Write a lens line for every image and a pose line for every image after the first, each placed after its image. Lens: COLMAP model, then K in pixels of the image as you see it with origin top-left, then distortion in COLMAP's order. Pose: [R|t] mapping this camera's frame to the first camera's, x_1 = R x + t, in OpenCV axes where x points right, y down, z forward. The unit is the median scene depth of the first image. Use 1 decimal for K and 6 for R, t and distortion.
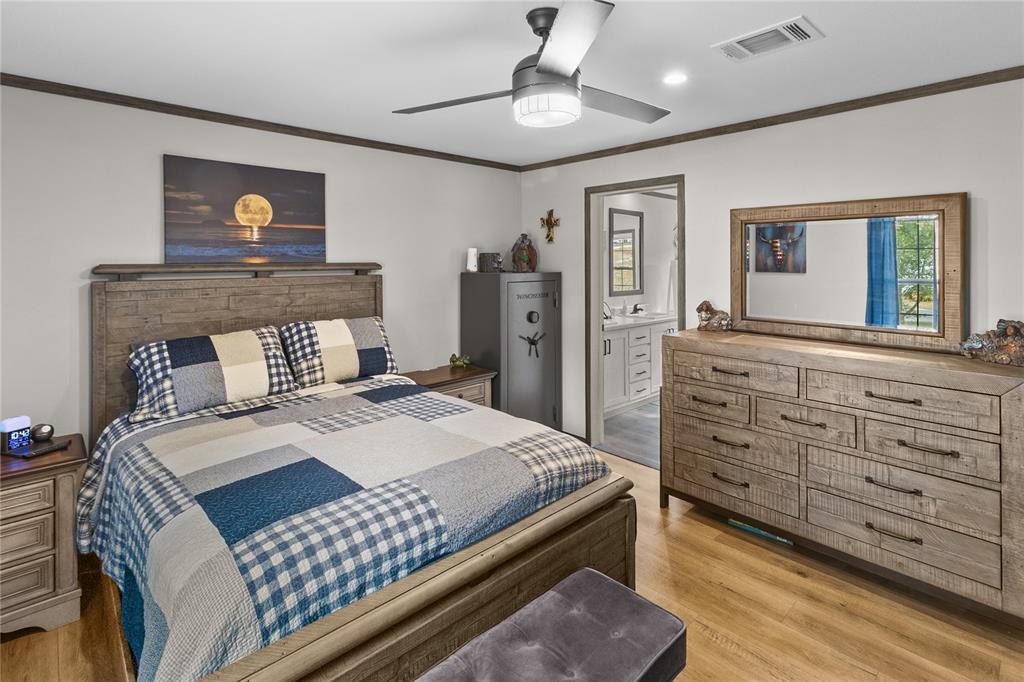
lens RADIAL K [[494.7, 0, 512.4], [0, 494.7, 283.6], [0, 0, 1]] dist [0.002641, -0.000300]
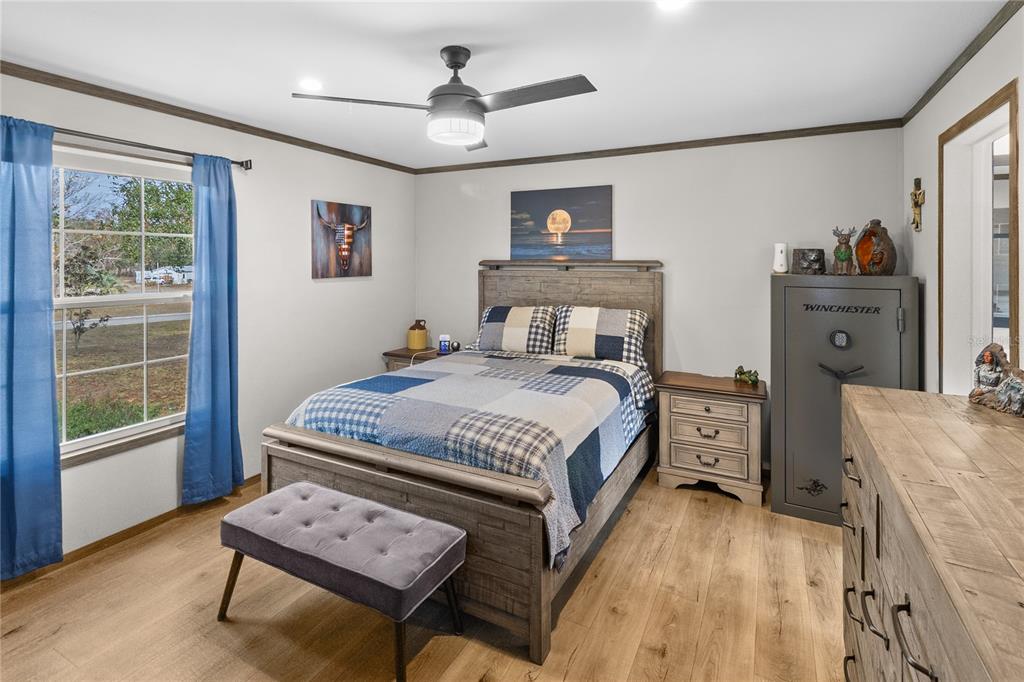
lens RADIAL K [[494.7, 0, 512.4], [0, 494.7, 283.6], [0, 0, 1]] dist [0.002641, -0.000300]
pose [[0.326766, 0.050525, -0.943754, 0.766666], [-0.043543, 0.998314, 0.038370, -0.023831], [0.944102, 0.028555, 0.328416, 0.450487]]
